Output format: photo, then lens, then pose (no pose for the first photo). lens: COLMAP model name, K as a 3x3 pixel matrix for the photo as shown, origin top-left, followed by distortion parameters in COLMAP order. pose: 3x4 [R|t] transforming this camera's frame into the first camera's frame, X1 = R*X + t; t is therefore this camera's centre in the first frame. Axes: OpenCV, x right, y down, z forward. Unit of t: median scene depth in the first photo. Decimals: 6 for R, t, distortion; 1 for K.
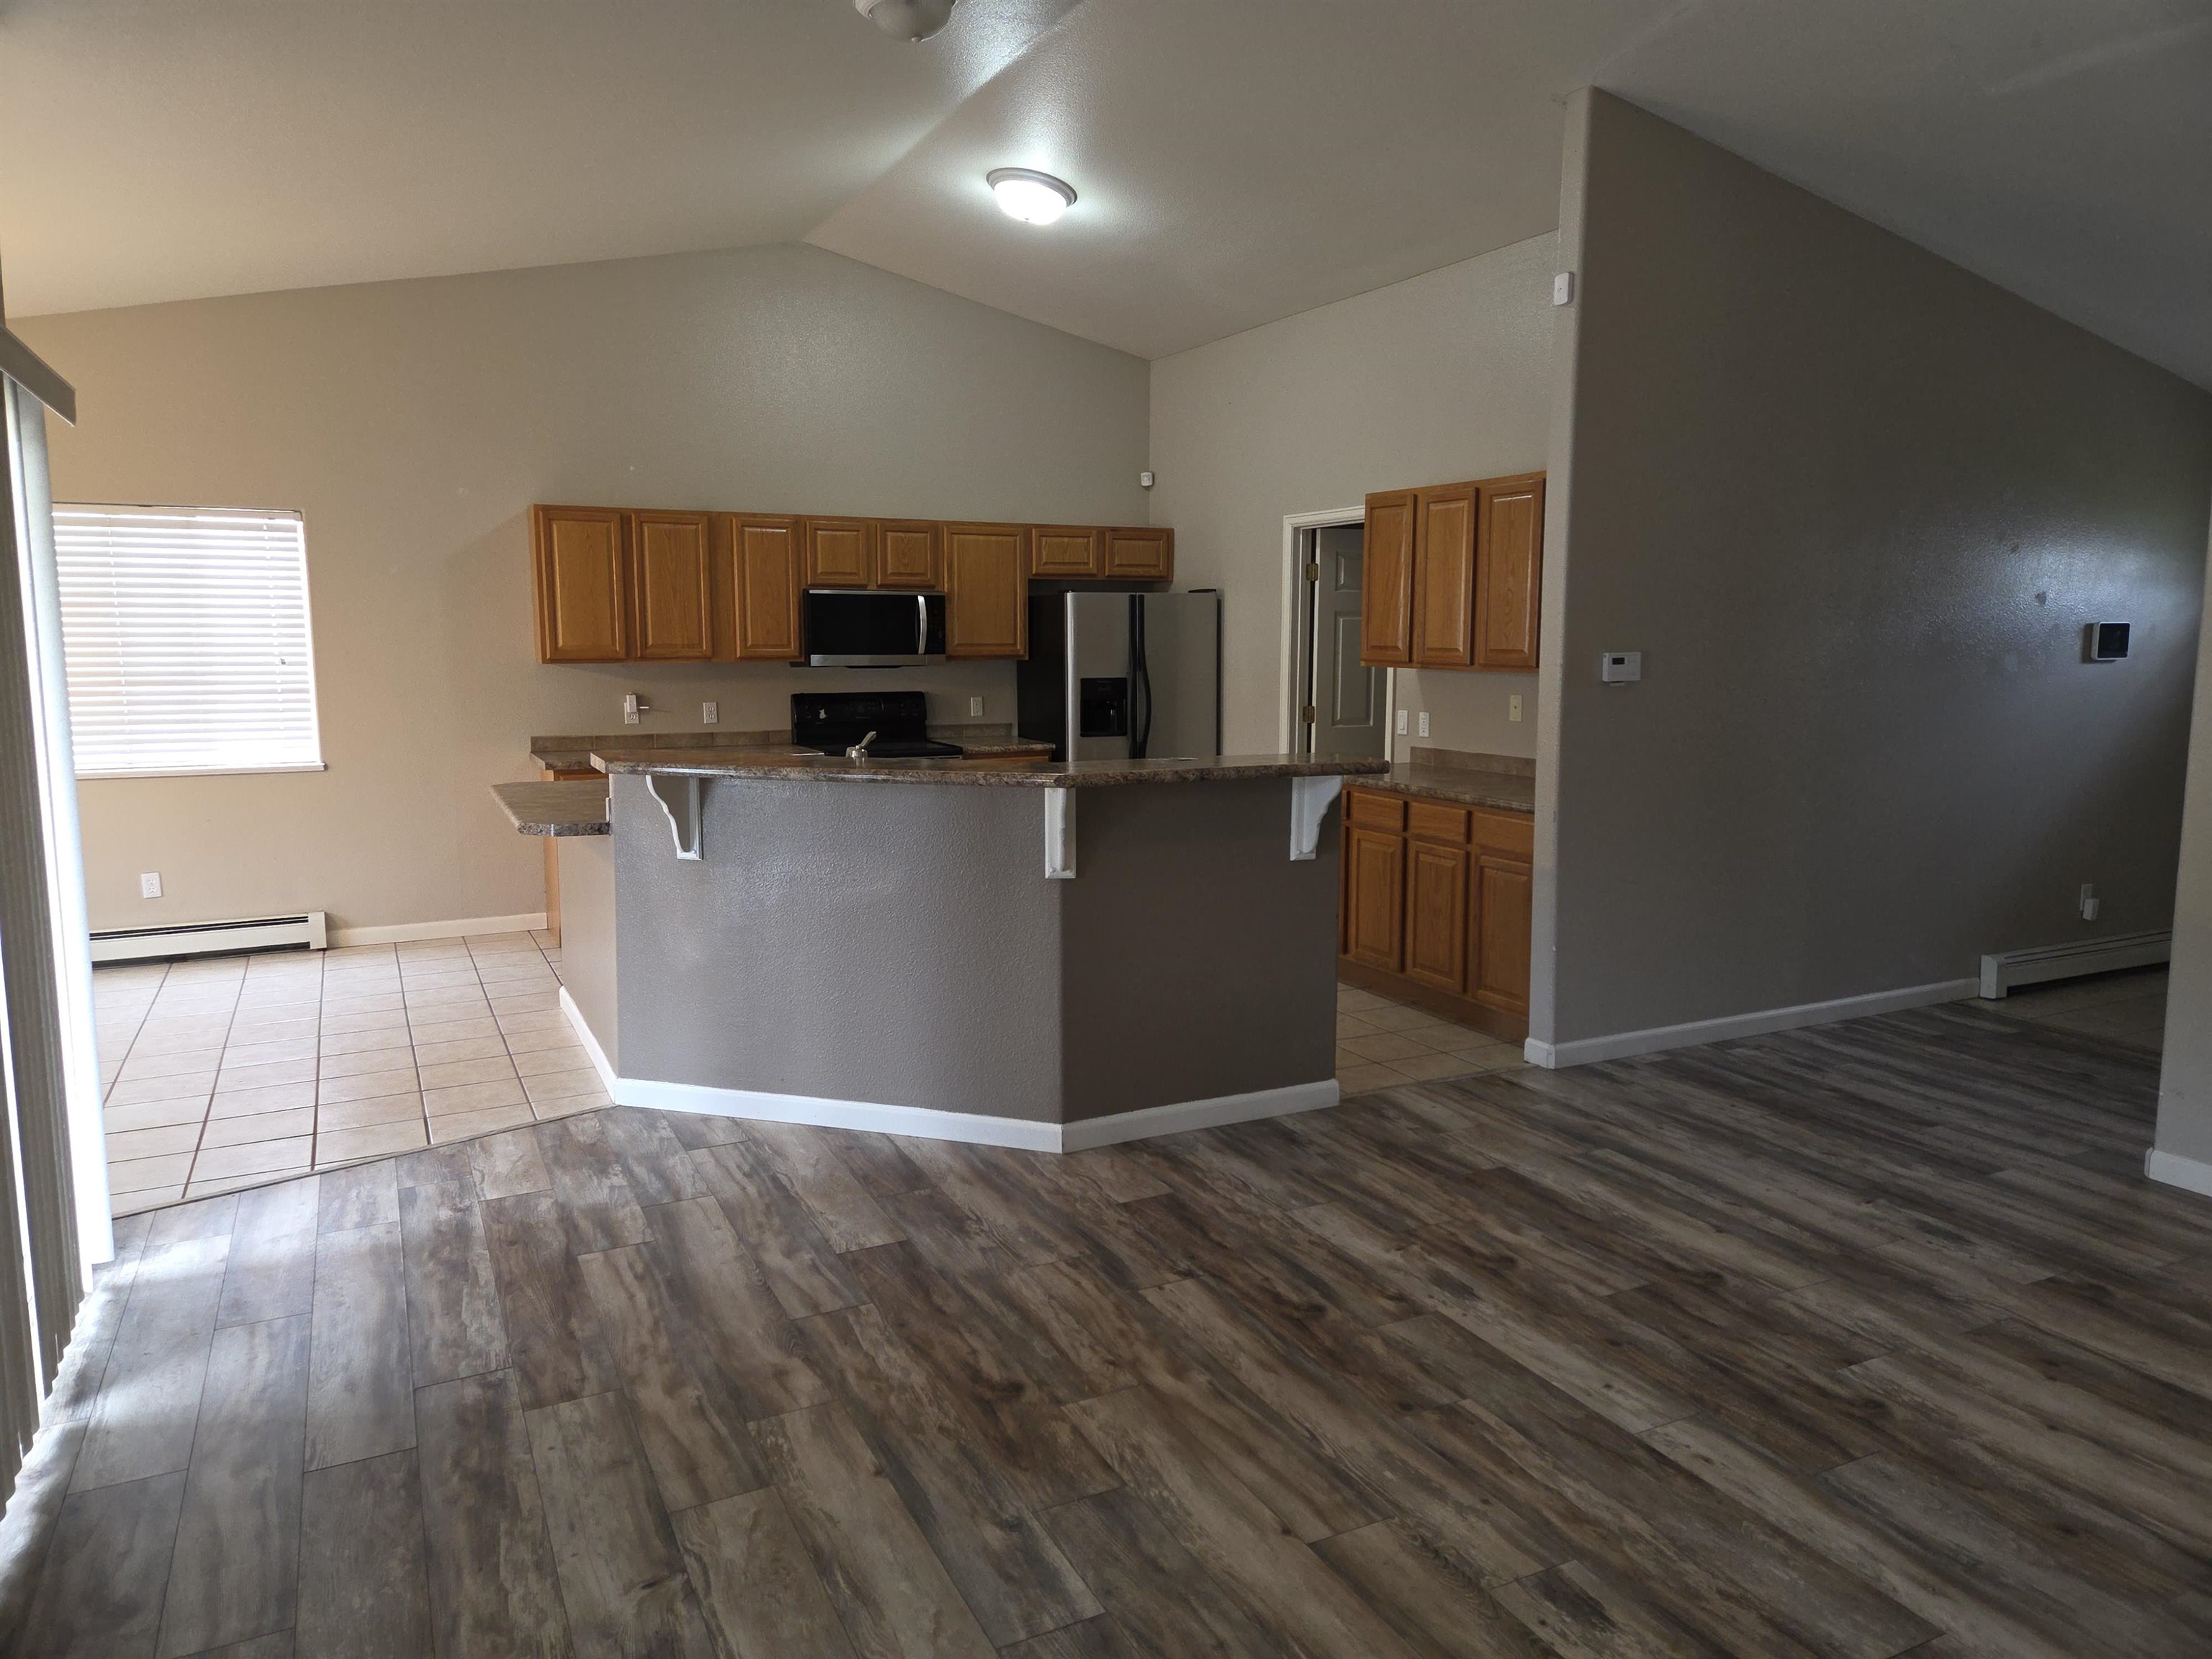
lens RADIAL K [[1503.0, 0, 1110.2], [0, 1503.0, 820.1], [0, 0, 1]] dist [0.084758, -0.080016]
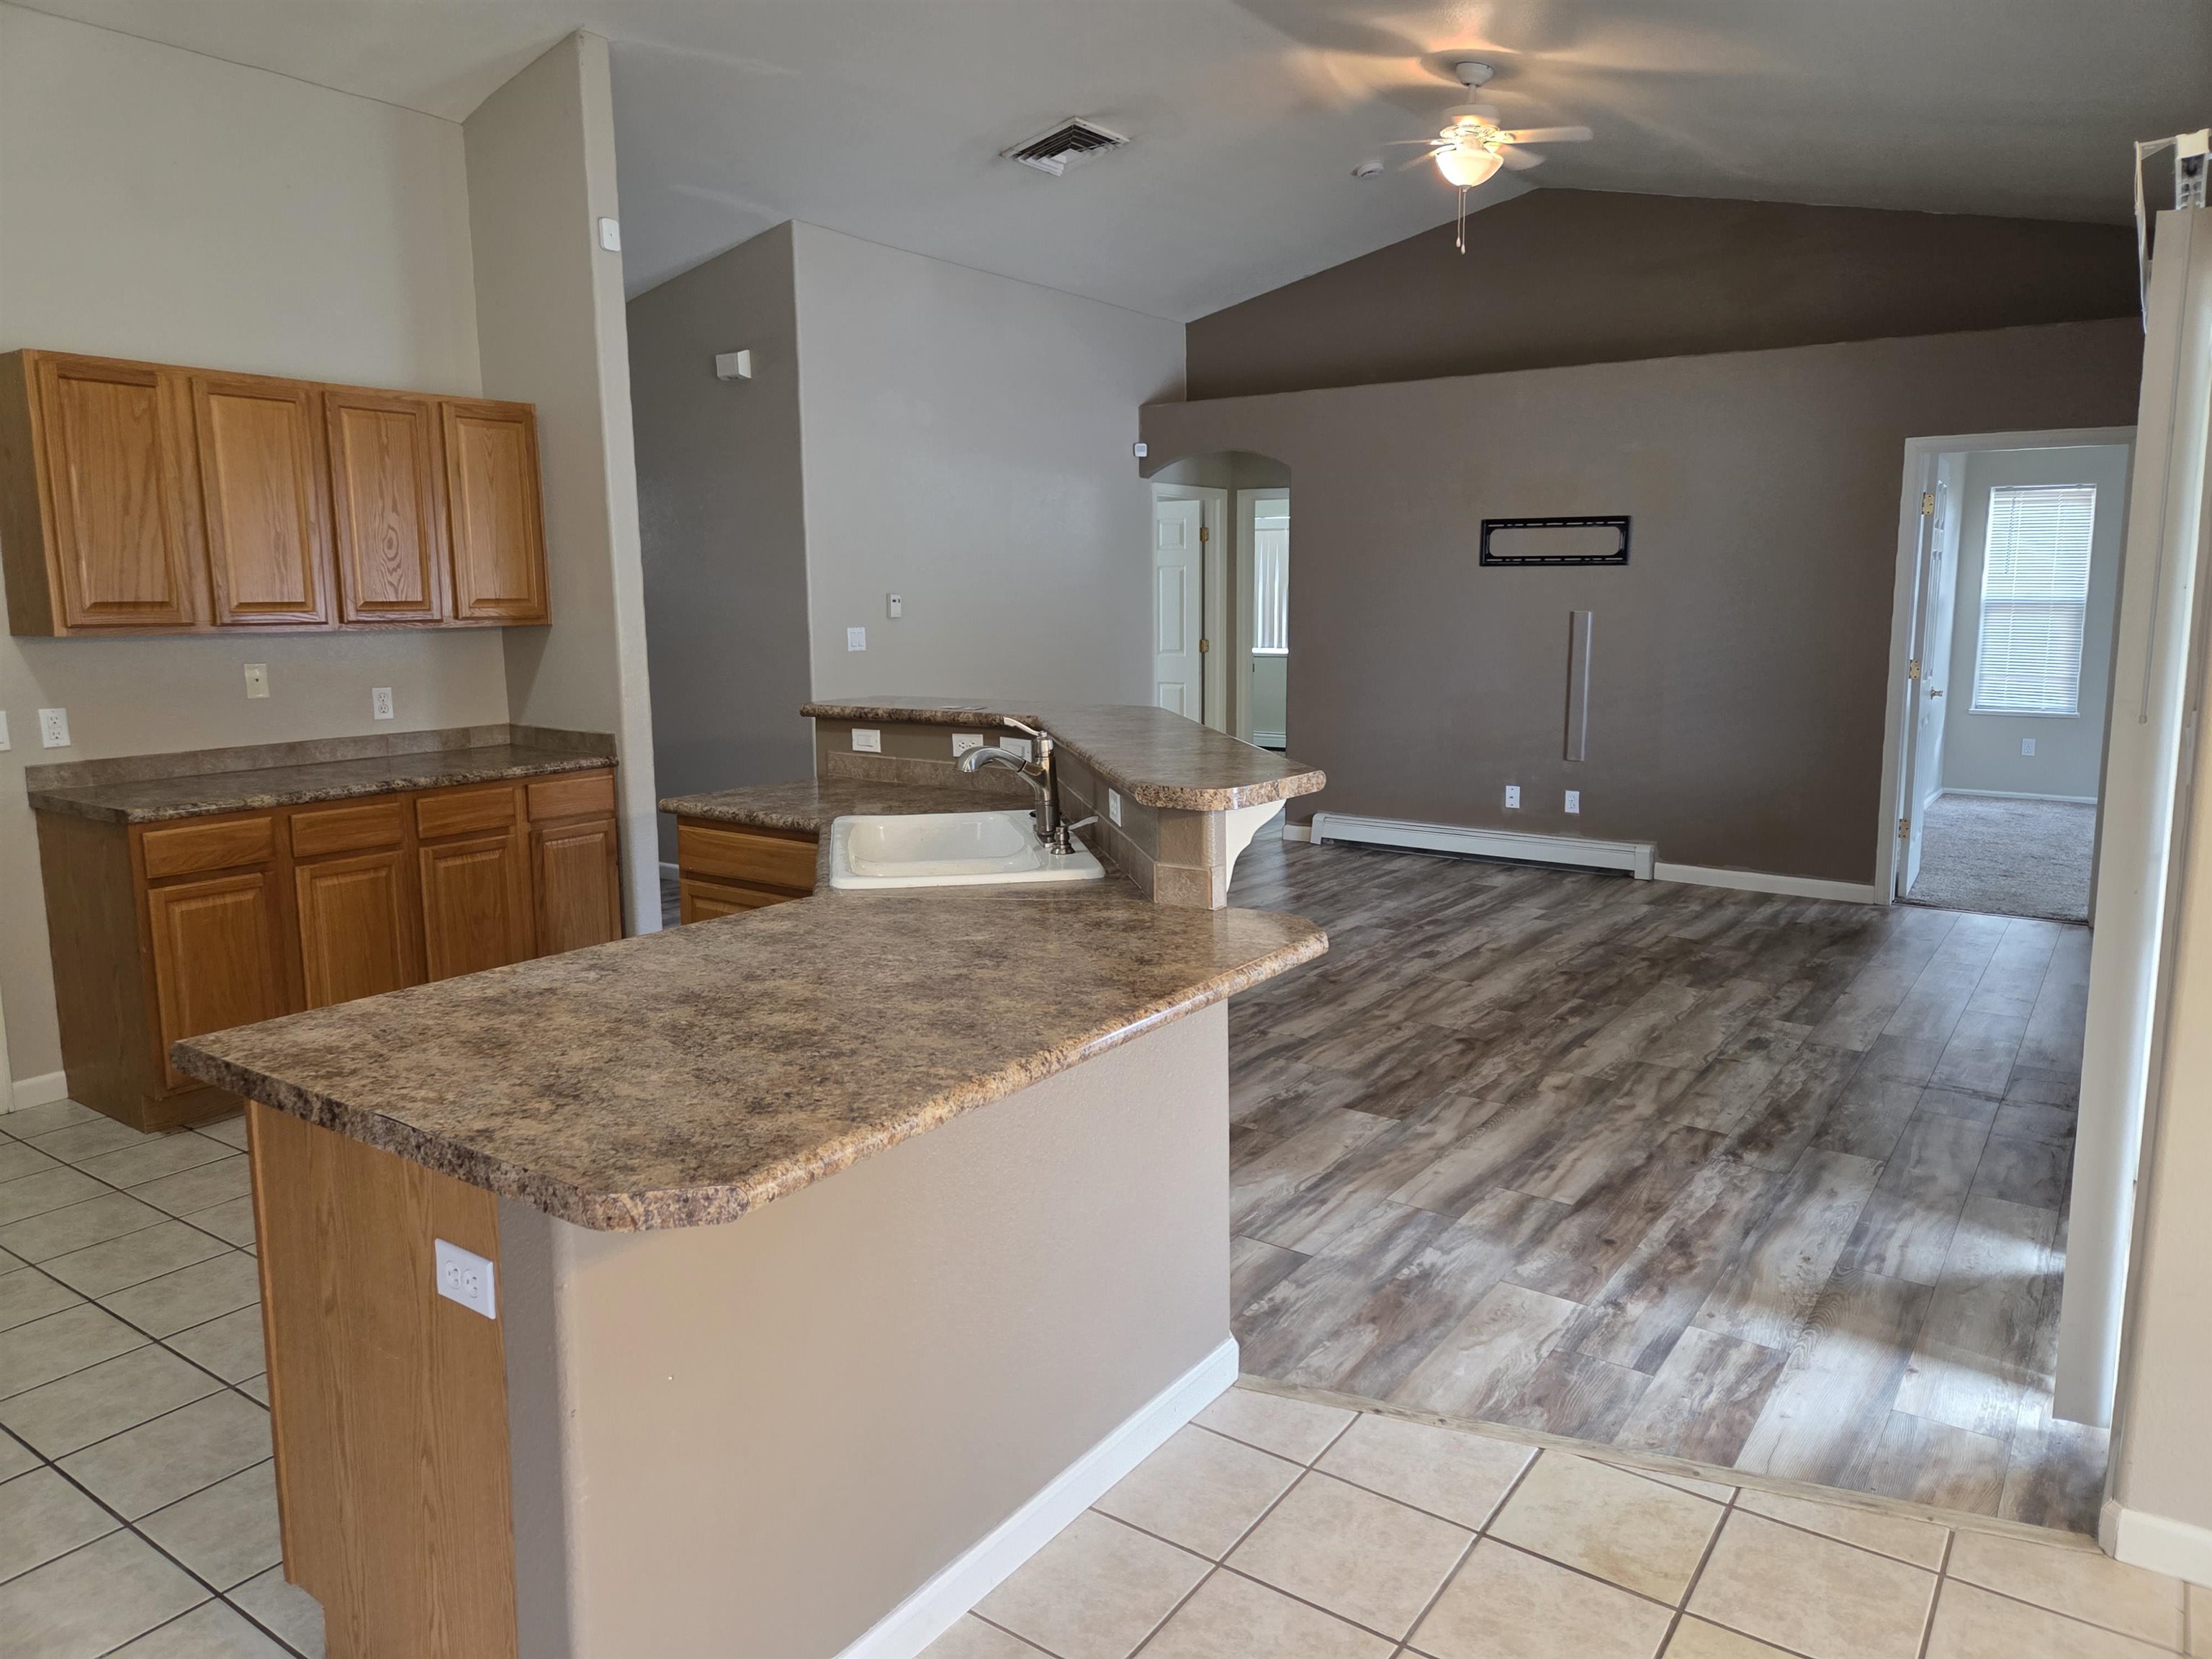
lens RADIAL K [[1474.6, 0, 1099.9], [0, 1474.6, 801.7], [0, 0, 1]] dist [0.089599, -0.090025]
pose [[-0.473398, -0.127279, 0.871604, -1.145687], [0.118675, 0.971268, 0.206289, -0.229460], [-0.872817, 0.201095, -0.444691, 1.857273]]
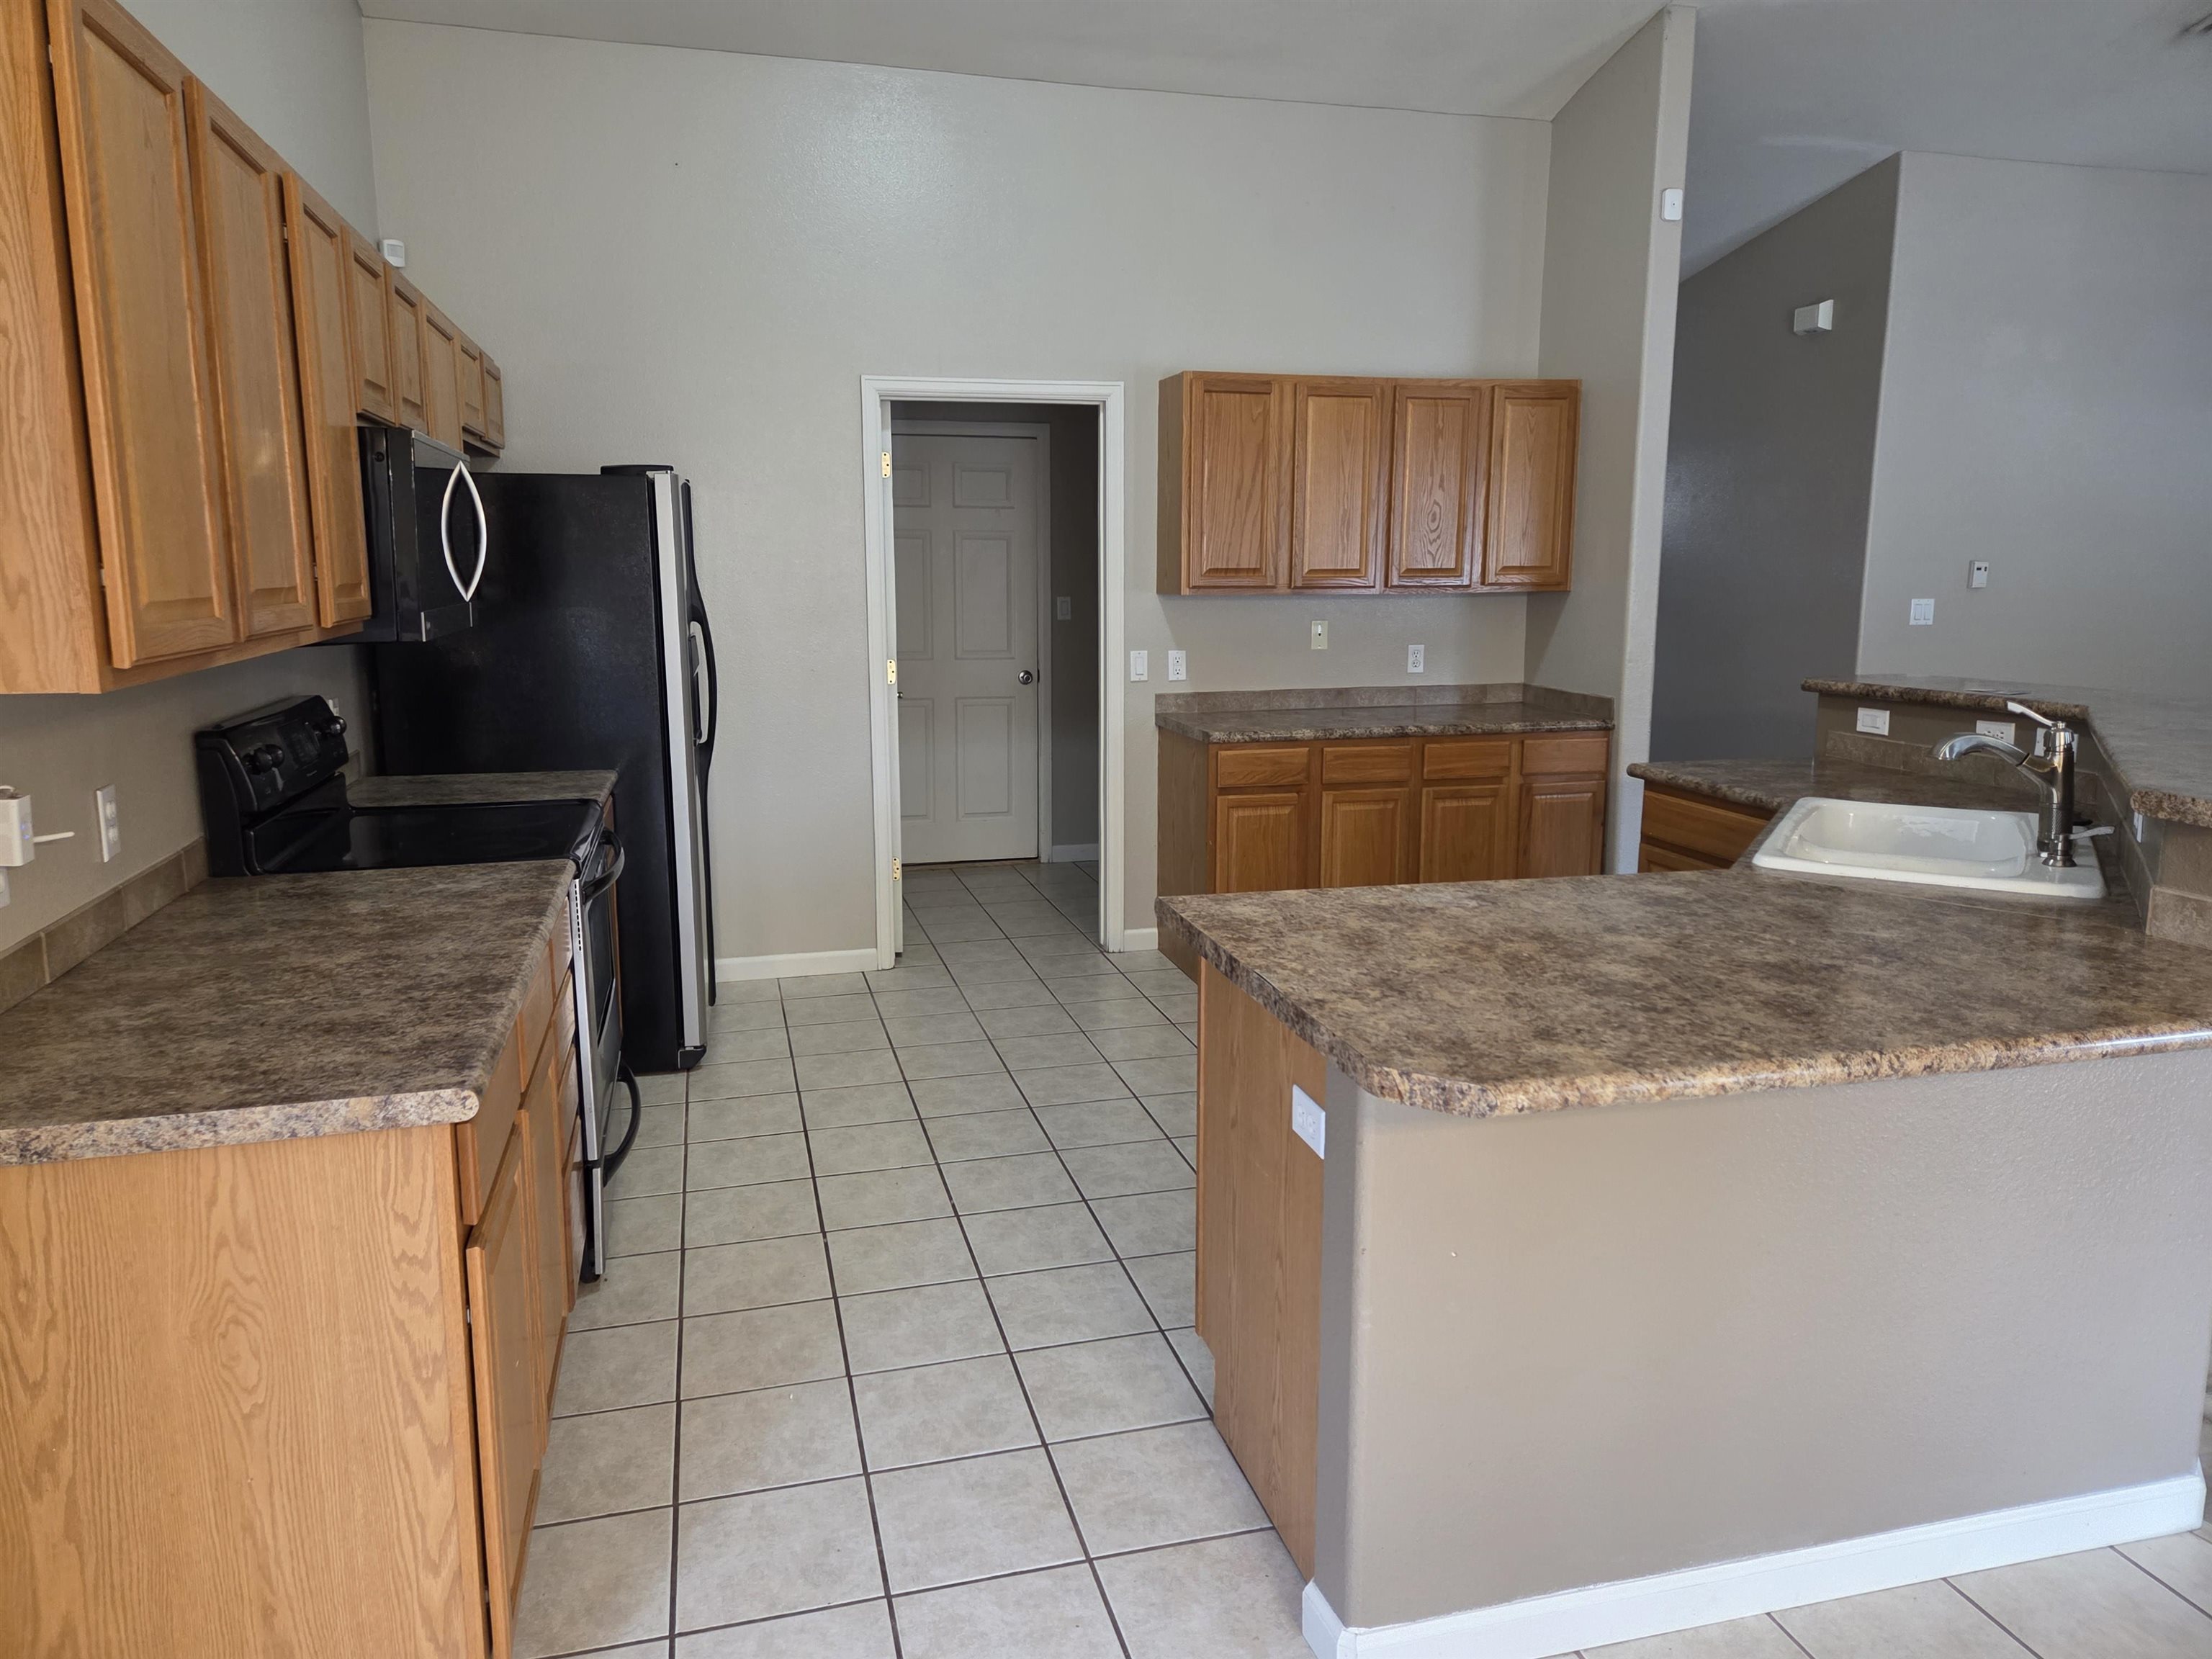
lens RADIAL K [[1474.6, 0, 1099.9], [0, 1474.6, 801.7], [0, 0, 1]] dist [0.089599, -0.090025]
pose [[0.207296, -0.161821, 0.964802, -1.212852], [0.127205, 0.982310, 0.137427, -0.218770], [-0.969973, 0.094240, 0.224213, 1.783591]]
